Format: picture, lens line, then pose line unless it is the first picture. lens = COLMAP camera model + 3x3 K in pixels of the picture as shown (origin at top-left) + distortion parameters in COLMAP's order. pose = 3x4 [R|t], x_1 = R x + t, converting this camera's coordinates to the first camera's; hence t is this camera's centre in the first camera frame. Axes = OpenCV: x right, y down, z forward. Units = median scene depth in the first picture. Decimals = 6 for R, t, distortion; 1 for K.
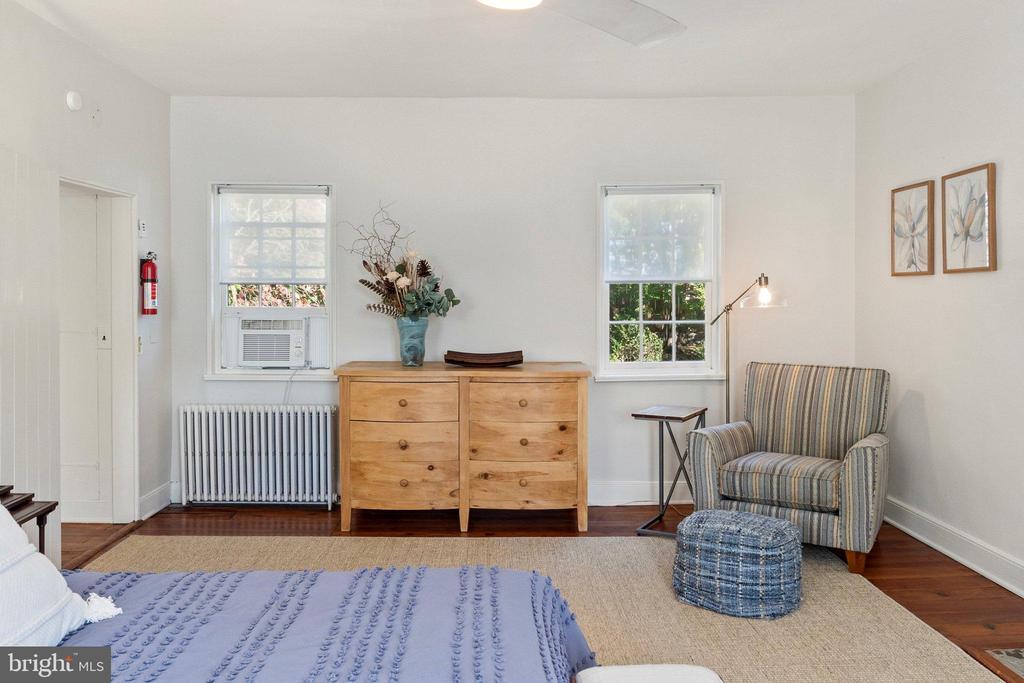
lens RADIAL K [[815.9, 0, 504.2], [0, 815.9, 336.0], [0, 0, 1]] dist [0.007189, 0.001806]
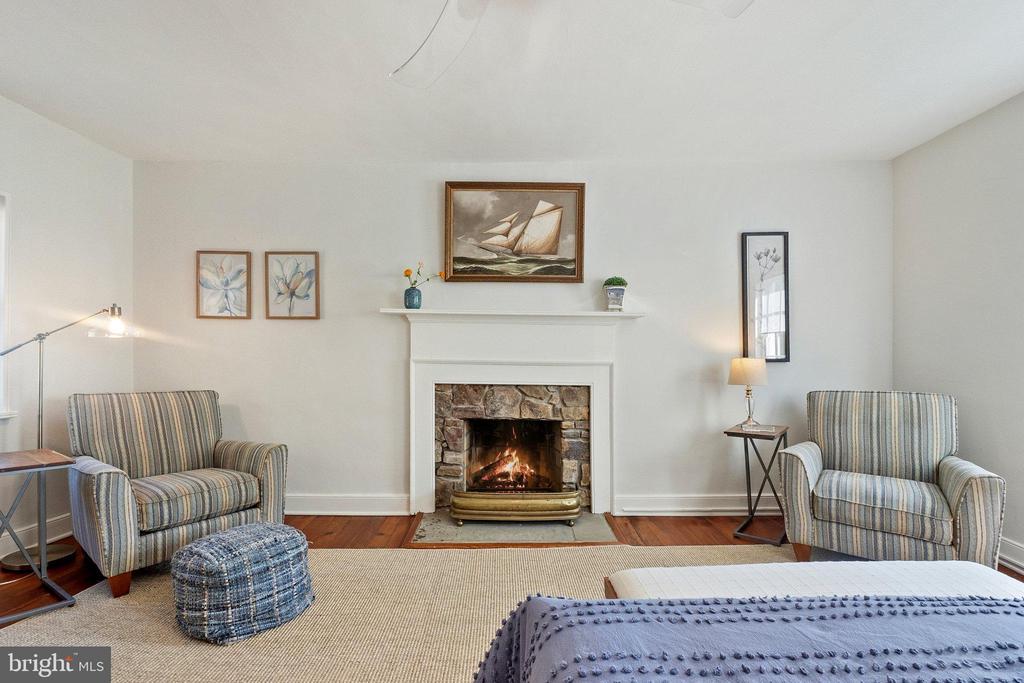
lens RADIAL K [[456.9, 0, 519.1], [0, 456.9, 342.5], [0, 0, 1]] dist [-0.003059, -0.000750]
pose [[-0.014505, 0.039109, 0.999130, -0.247650], [0.038437, 0.998518, -0.038528, 0.012393], [-0.999156, 0.037845, -0.015987, 0.520816]]
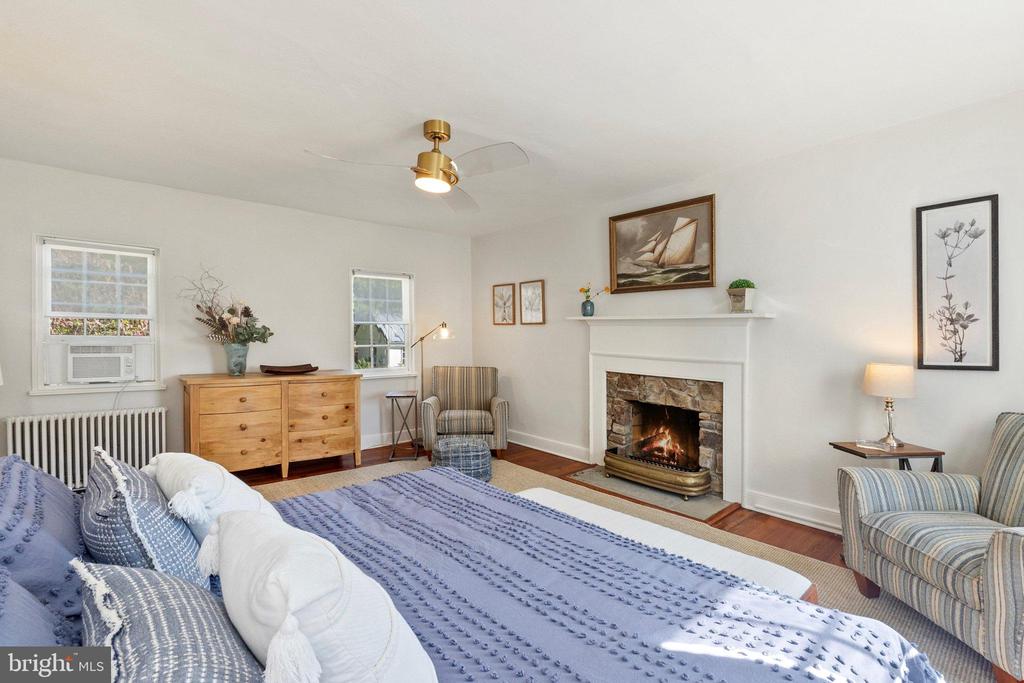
lens RADIAL K [[482.4, 0, 527.7], [0, 482.4, 342.0], [0, 0, 1]] dist [-0.005184, -0.001578]
pose [[0.748474, 0.001561, 0.663162, -0.320677], [0.014403, 0.999723, -0.018609, -0.001536], [-0.663007, 0.023479, 0.748245, -0.027515]]
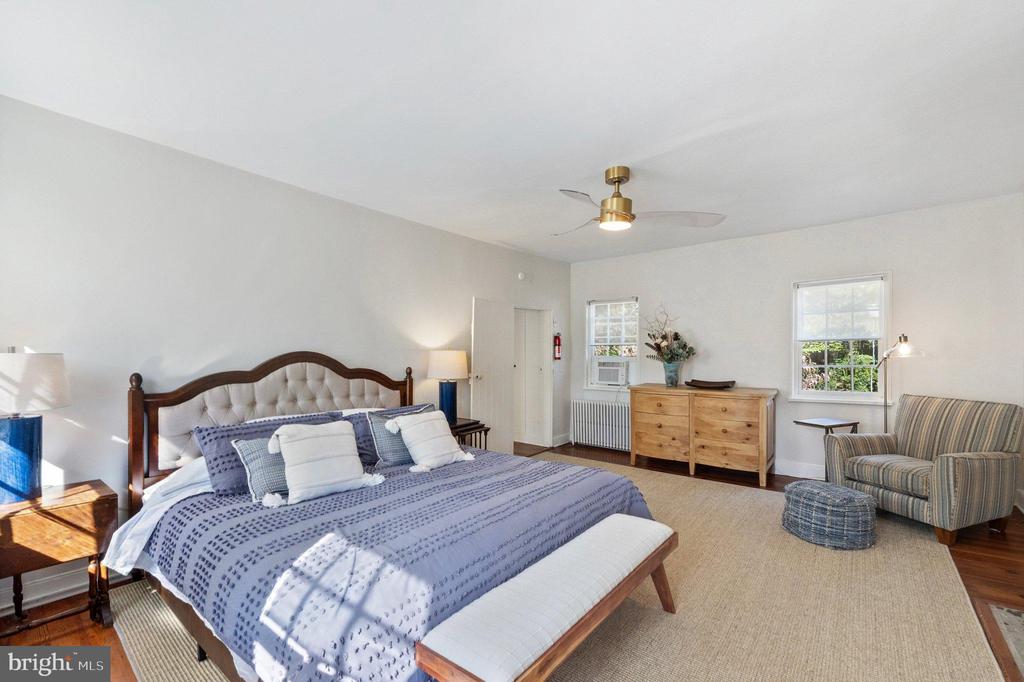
lens RADIAL K [[456.9, 0, 493.6], [0, 456.9, 356.9], [0, 0, 1]] dist [-0.003059, -0.000750]
pose [[0.748604, 0.001650, -0.663015, 0.311470], [-0.016034, 0.999749, -0.015616, -0.010815], [0.662823, 0.022321, 0.748443, -0.108667]]
